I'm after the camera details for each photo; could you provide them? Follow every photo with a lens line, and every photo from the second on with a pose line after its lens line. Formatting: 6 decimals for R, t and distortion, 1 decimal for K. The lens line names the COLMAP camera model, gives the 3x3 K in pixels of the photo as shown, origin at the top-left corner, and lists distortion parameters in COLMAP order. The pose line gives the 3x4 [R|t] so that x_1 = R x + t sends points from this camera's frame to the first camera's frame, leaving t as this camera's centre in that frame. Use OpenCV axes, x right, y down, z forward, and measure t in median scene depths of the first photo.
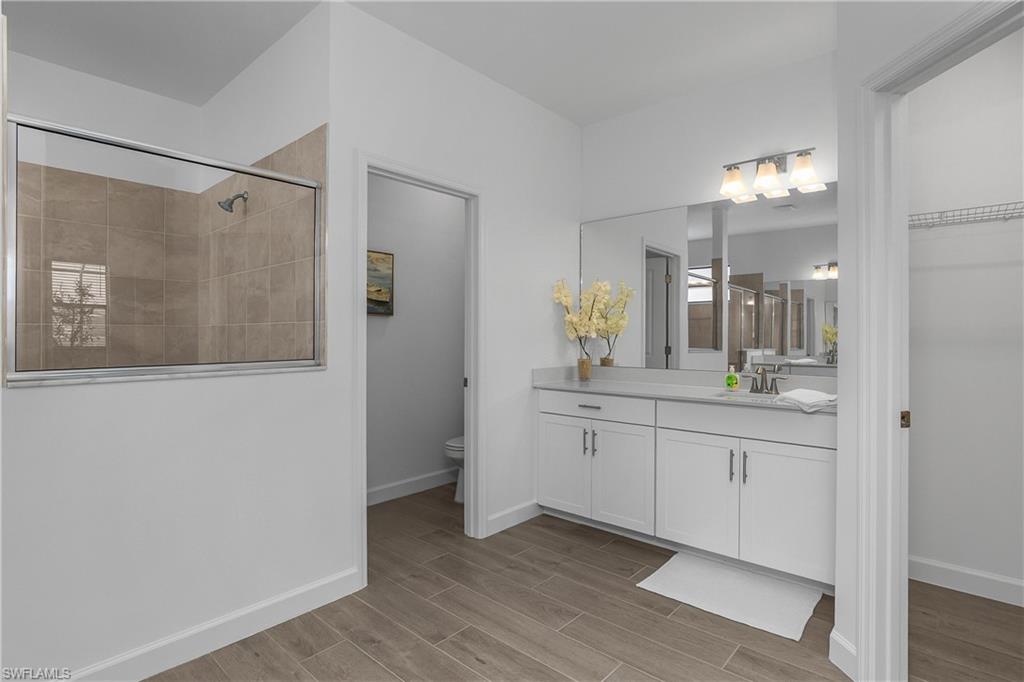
lens RADIAL K [[504.3, 0, 512.0], [0, 504.3, 341.0], [0, 0, 1]] dist [-0.020540, 0.000386]
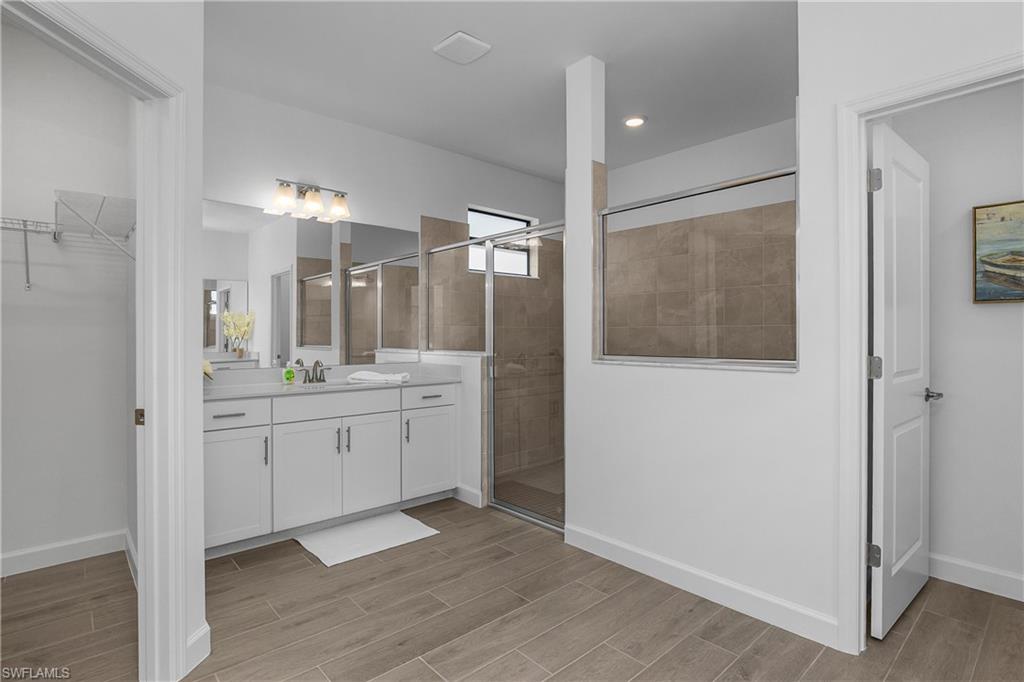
lens RADIAL K [[504.3, 0, 512.0], [0, 504.3, 341.0], [0, 0, 1]] dist [-0.020540, 0.000386]
pose [[-0.114171, 0.002769, -0.993457, 0.655221], [-0.007378, 0.999966, 0.003635, 0.004520], [0.993434, 0.007745, -0.114147, 0.686615]]
